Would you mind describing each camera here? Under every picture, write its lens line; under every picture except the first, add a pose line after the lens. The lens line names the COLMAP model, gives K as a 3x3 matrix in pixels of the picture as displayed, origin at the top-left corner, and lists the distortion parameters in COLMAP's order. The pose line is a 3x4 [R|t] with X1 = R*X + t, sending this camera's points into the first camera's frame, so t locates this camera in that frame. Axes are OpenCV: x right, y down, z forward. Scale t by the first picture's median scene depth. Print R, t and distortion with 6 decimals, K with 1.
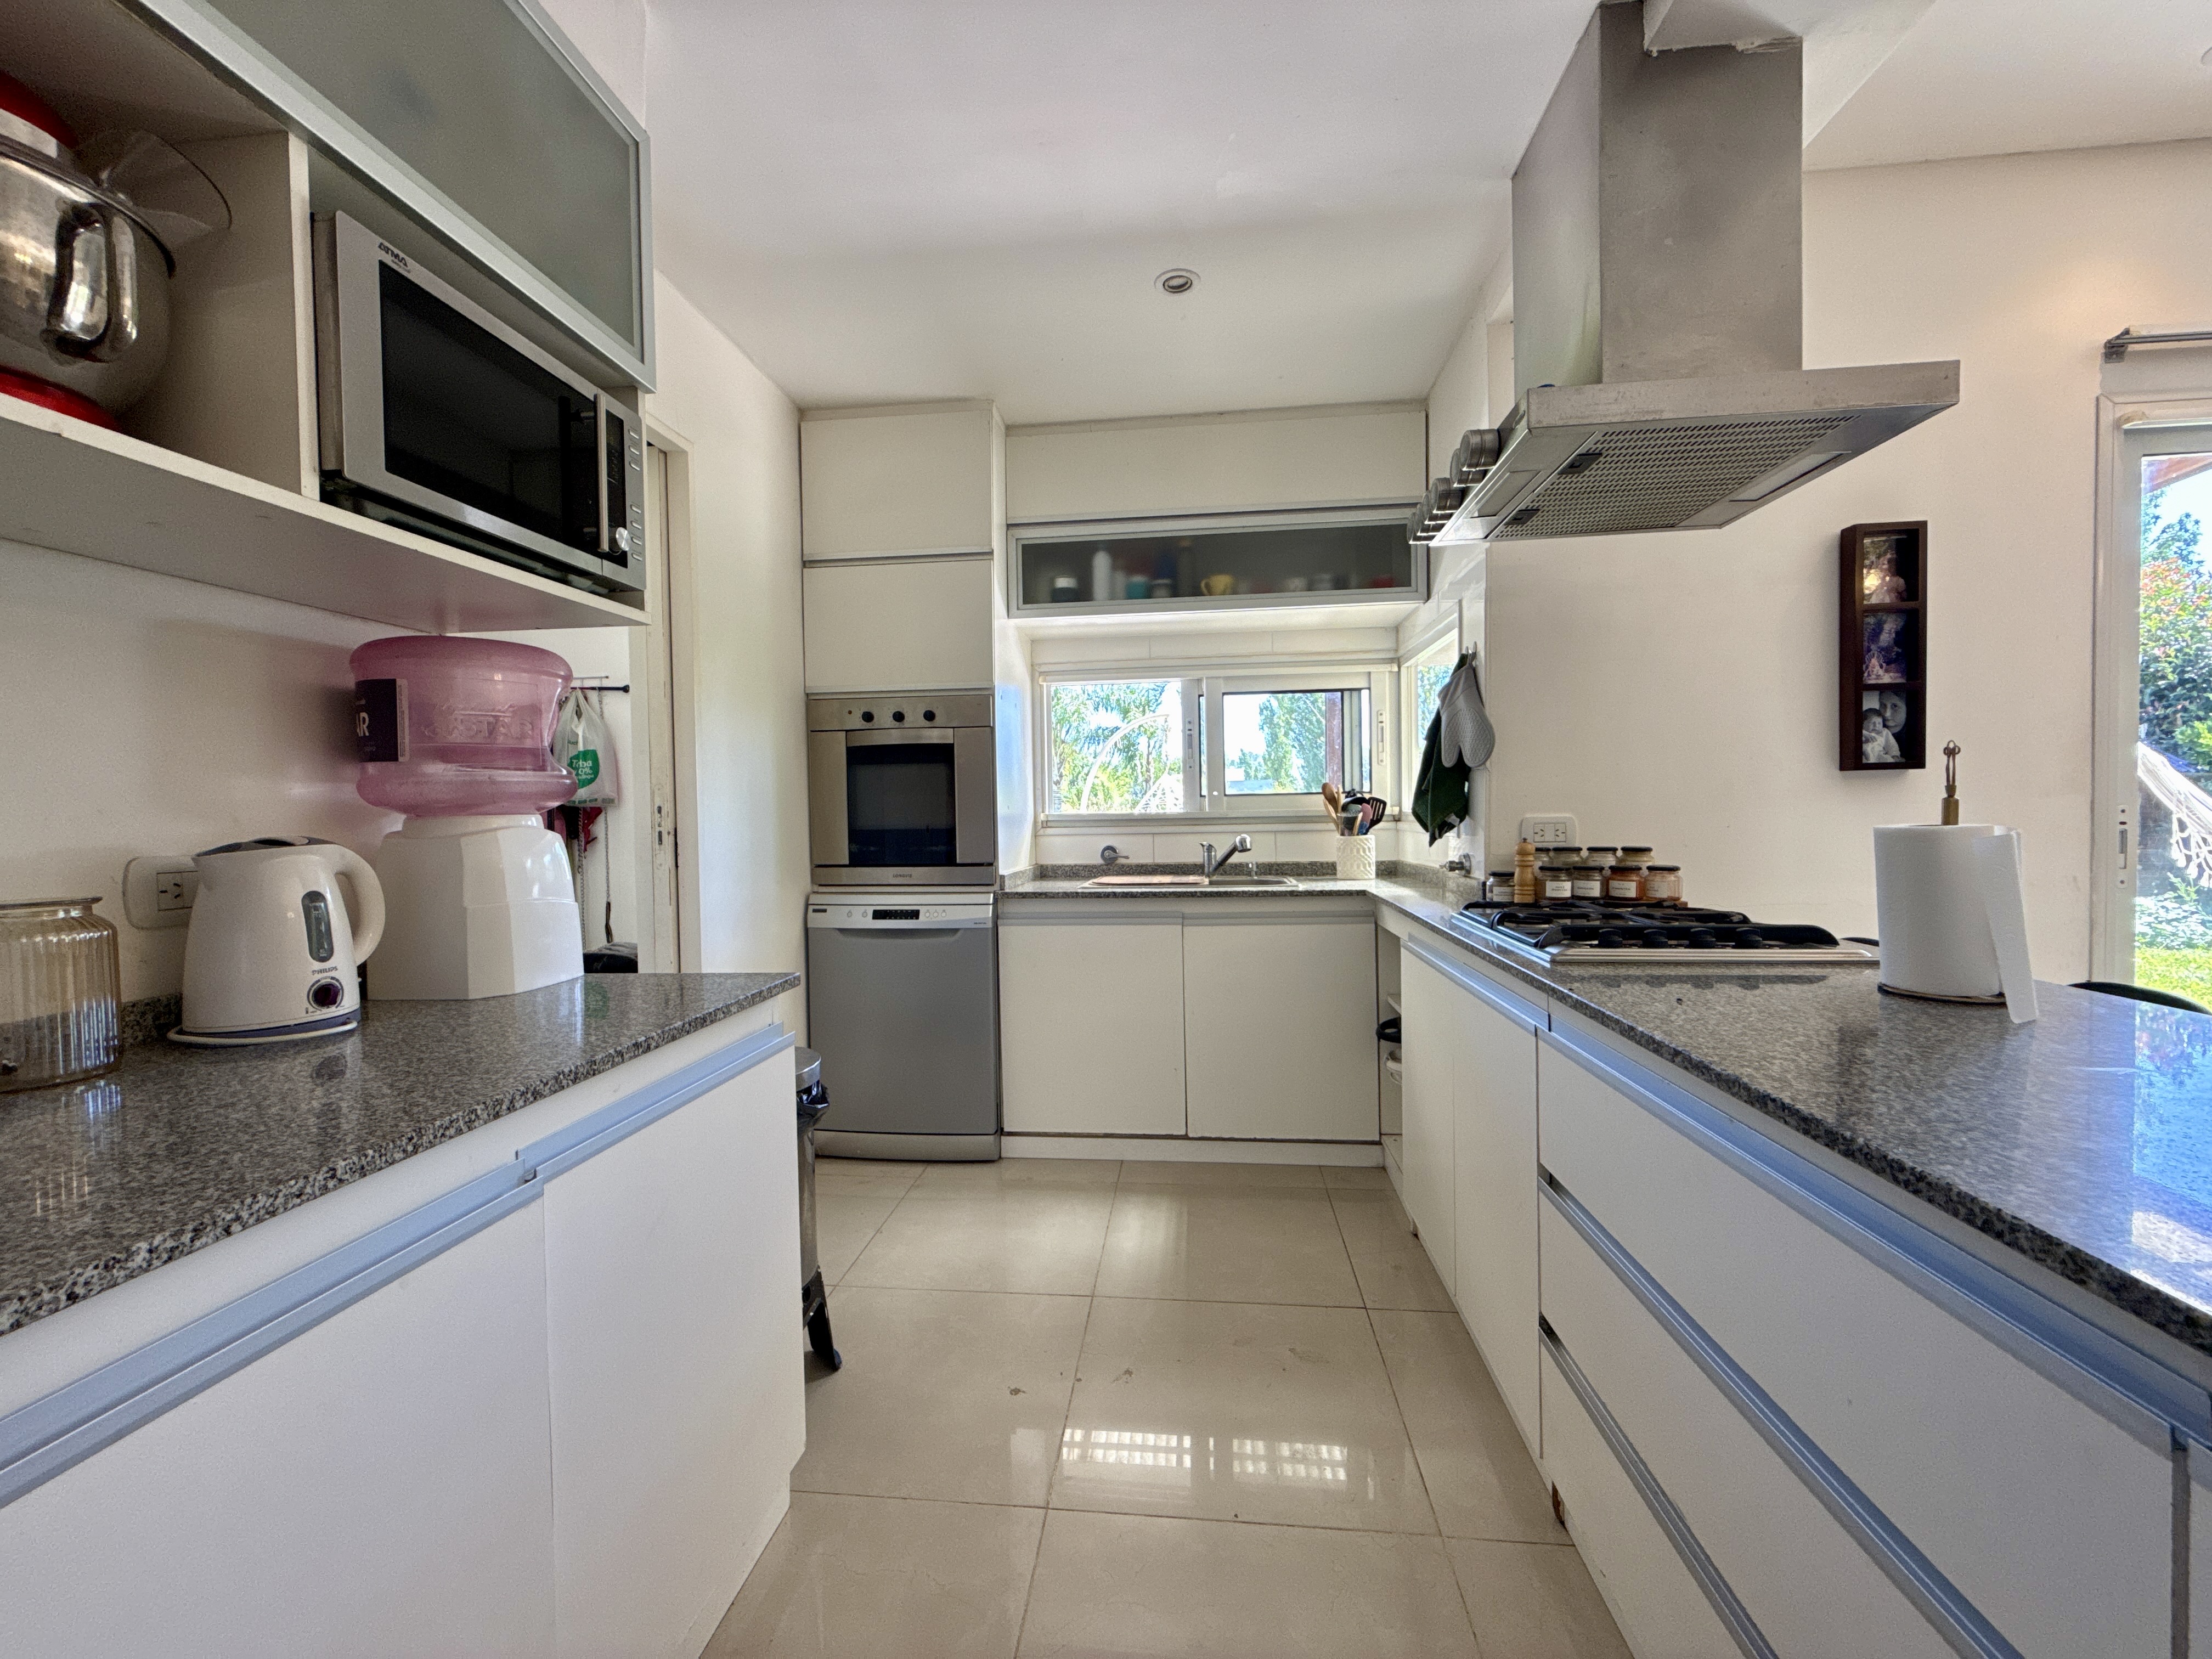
lens RADIAL K [[878.6, 0, 1105.5], [0, 878.6, 827.0], [0, 0, 1]] dist [0.000268, 0.000124]
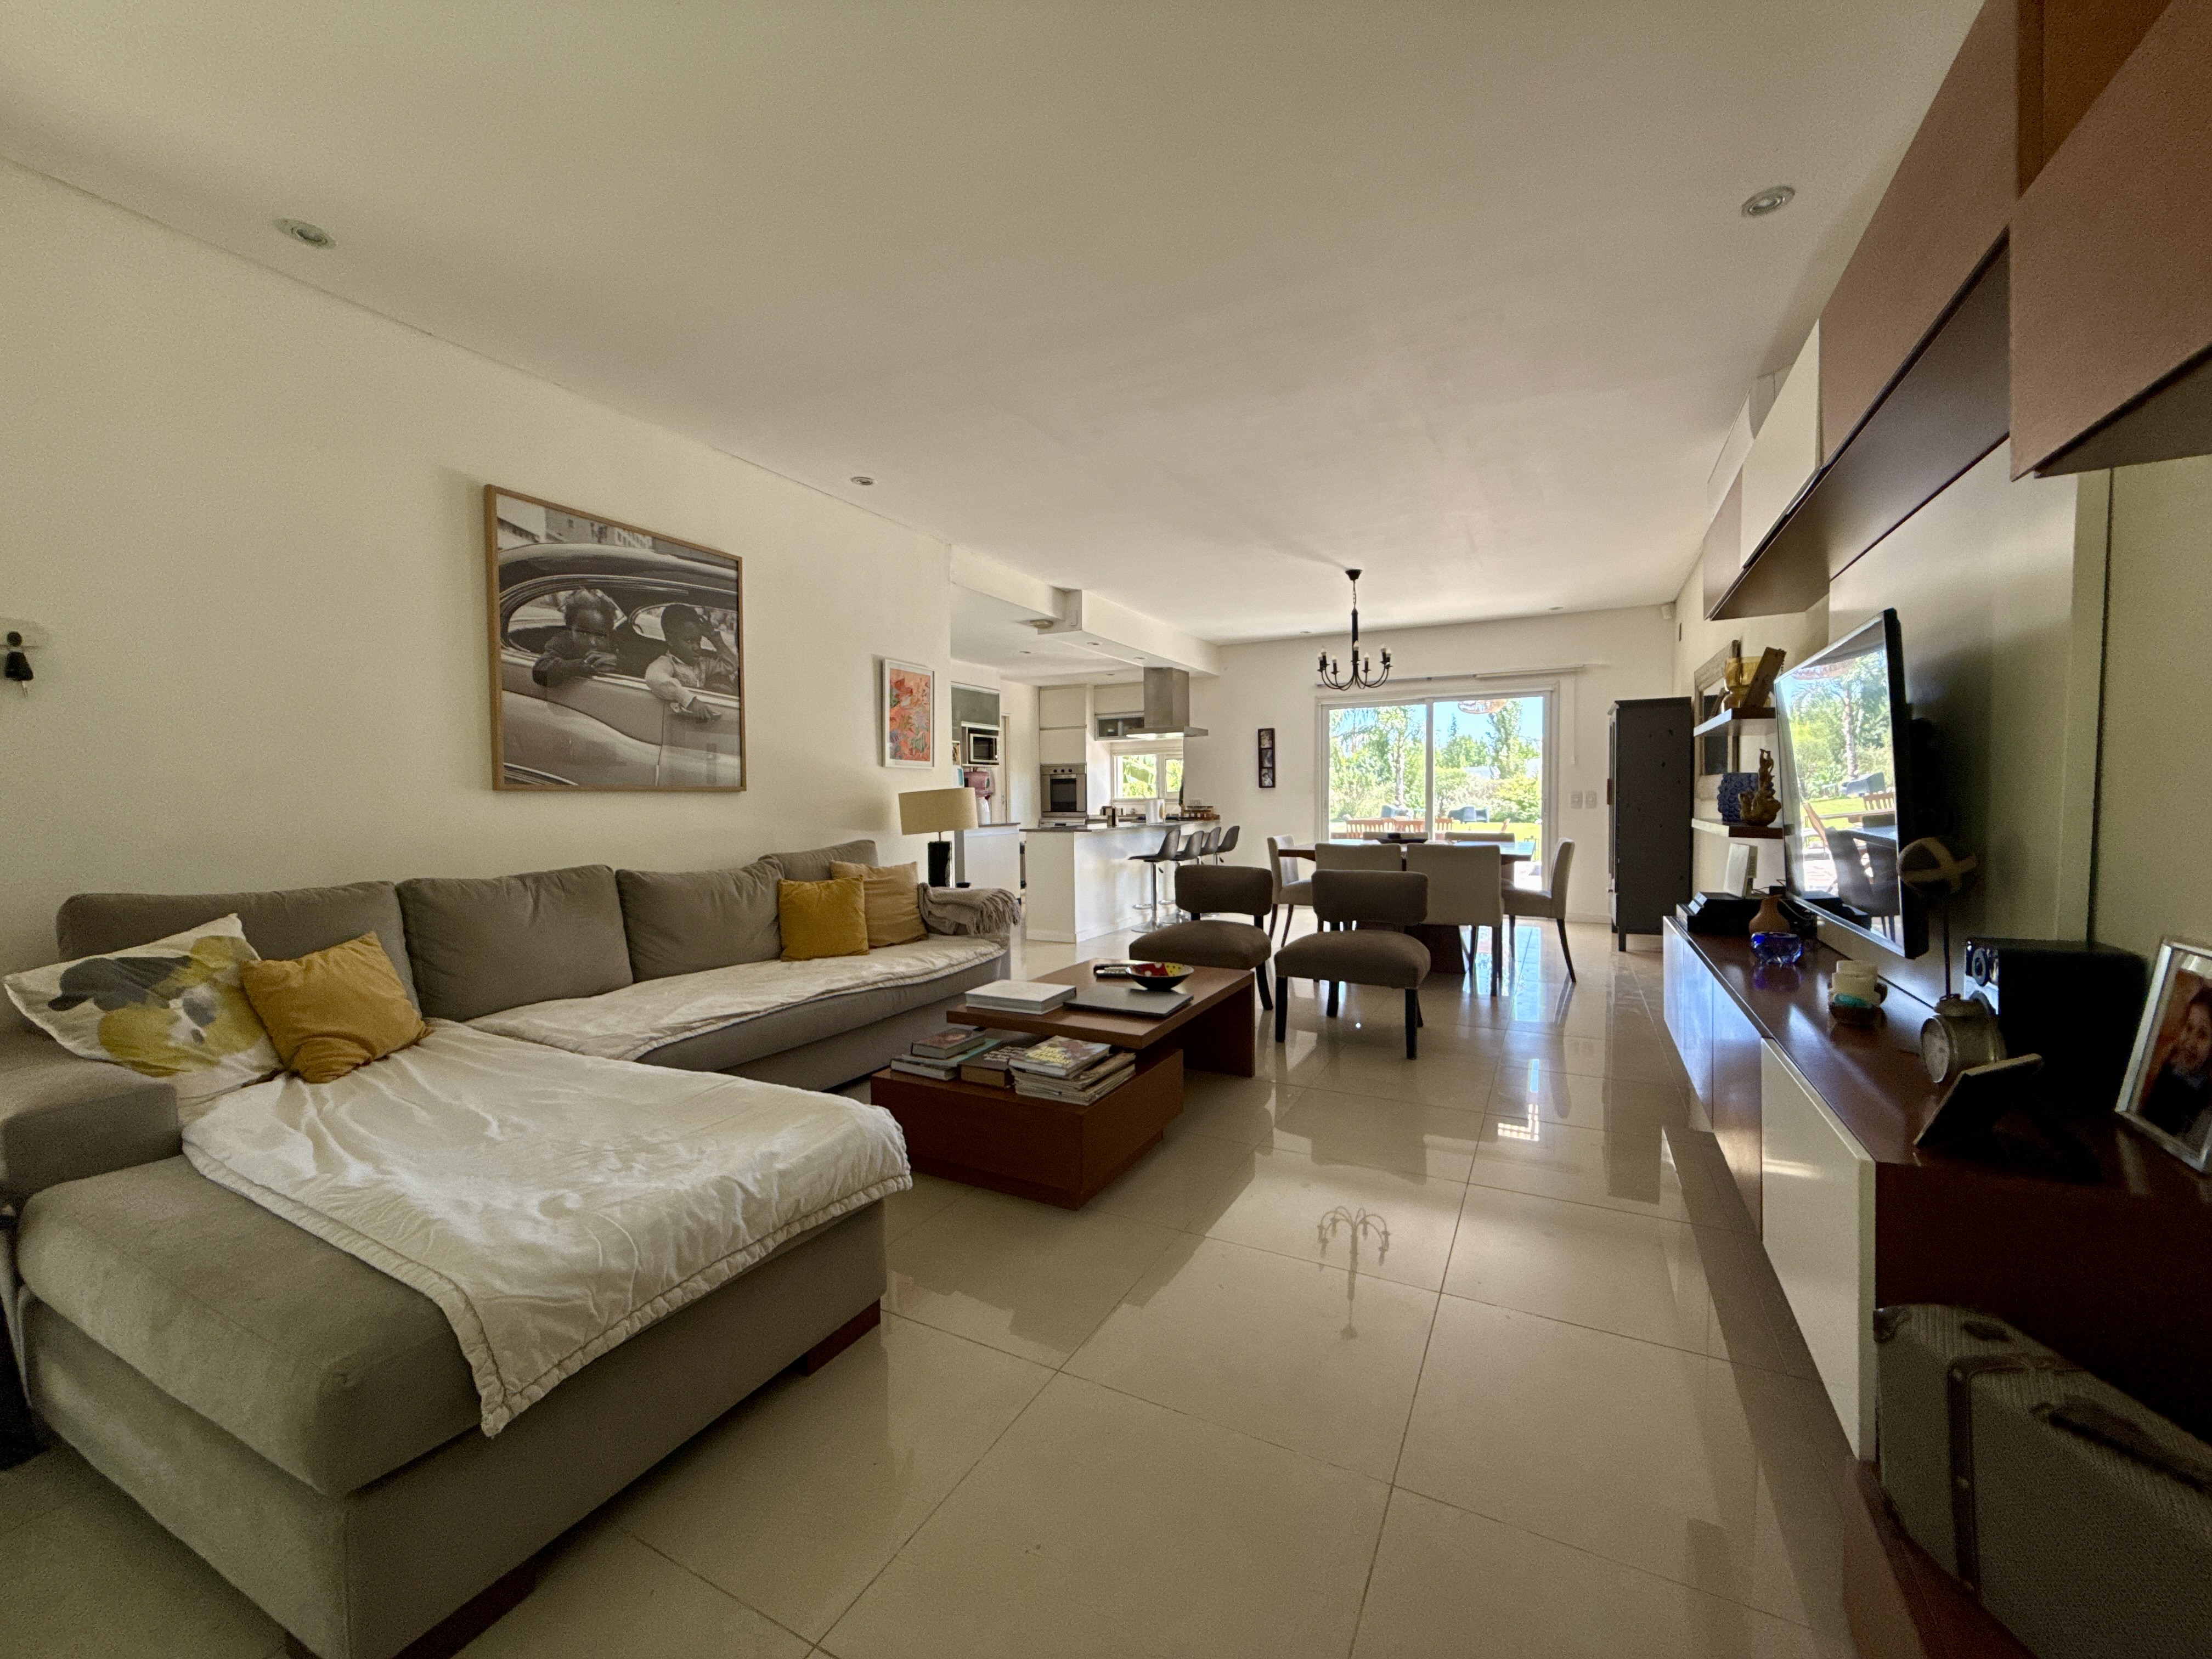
lens RADIAL K [[878.6, 0, 1105.4], [0, 878.6, 830.4], [0, 0, 1]] dist [0.000268, 0.000124]
pose [[0.930263, 0.017844, -0.366458, 1.249147], [-0.010497, 0.999702, 0.022030, 0.038124], [0.366742, -0.016647, 0.930174, -2.292669]]
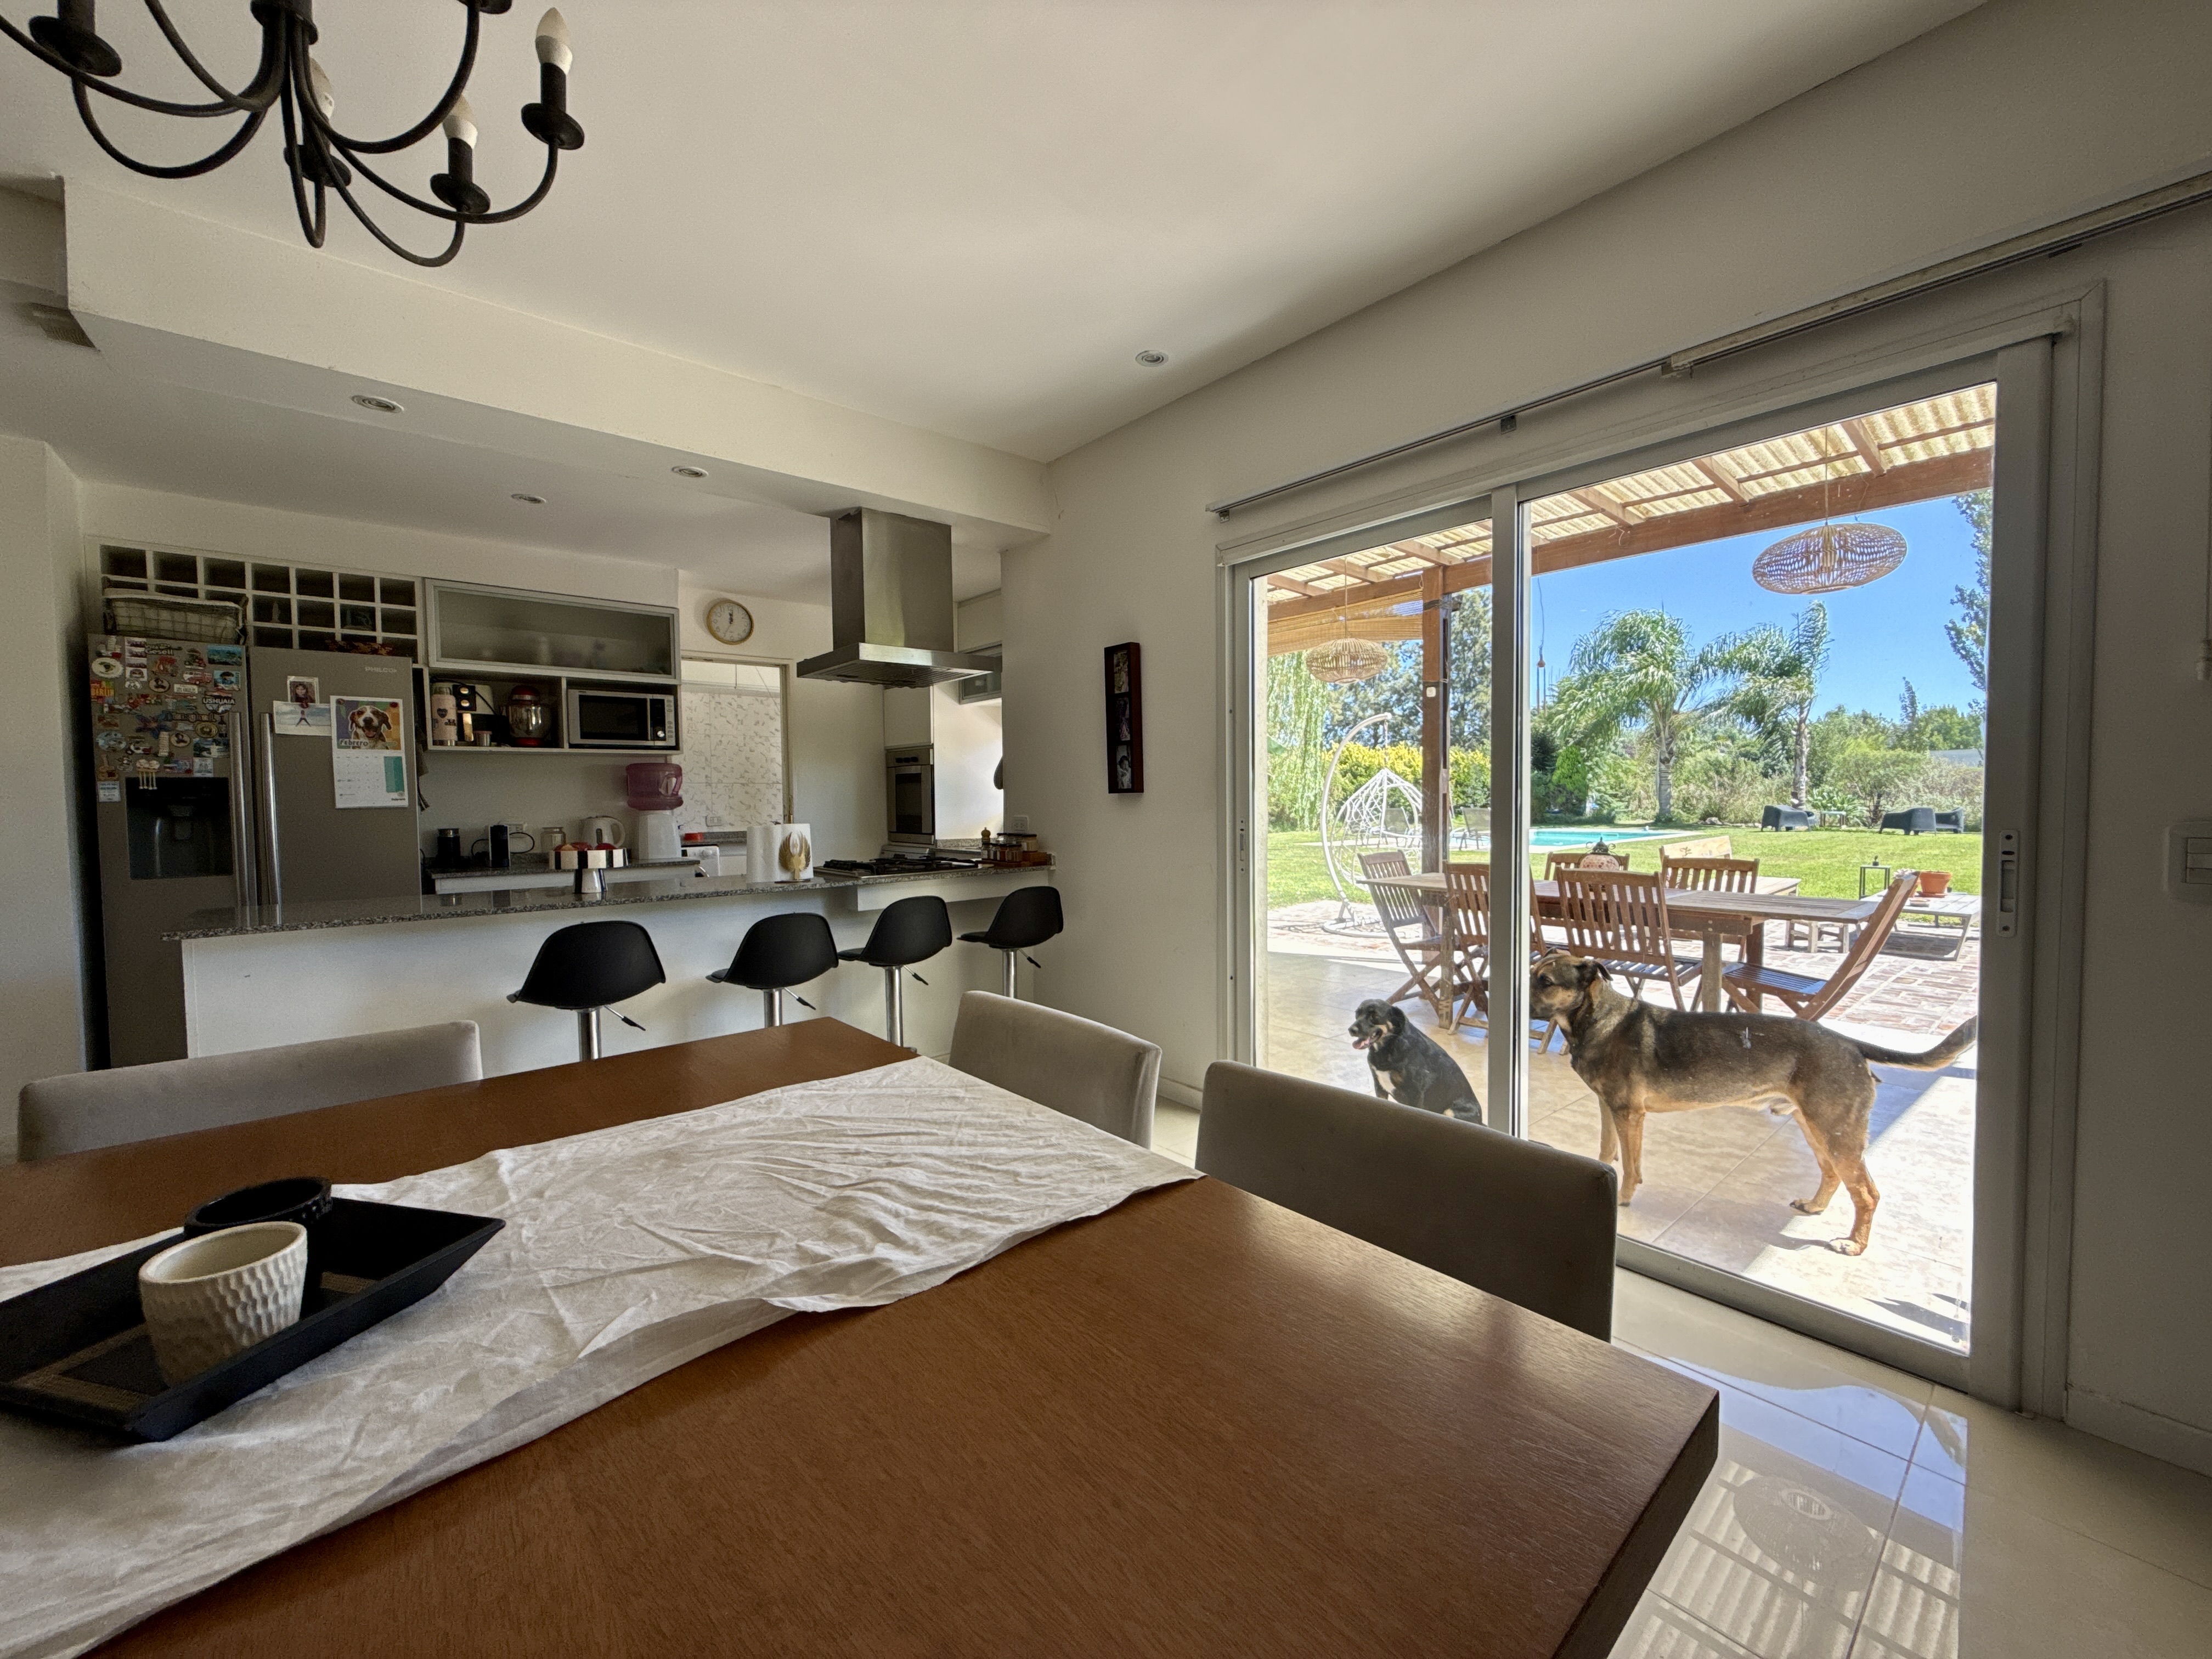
lens RADIAL K [[878.6, 0, 1102.9], [0, 878.6, 828.2], [0, 0, 1]] dist [0.000268, 0.000124]
pose [[0.729614, 0.031039, -0.683154, 1.469471], [-0.013174, 0.999422, 0.031338, -0.036620], [0.683732, -0.013865, 0.729602, -0.174944]]
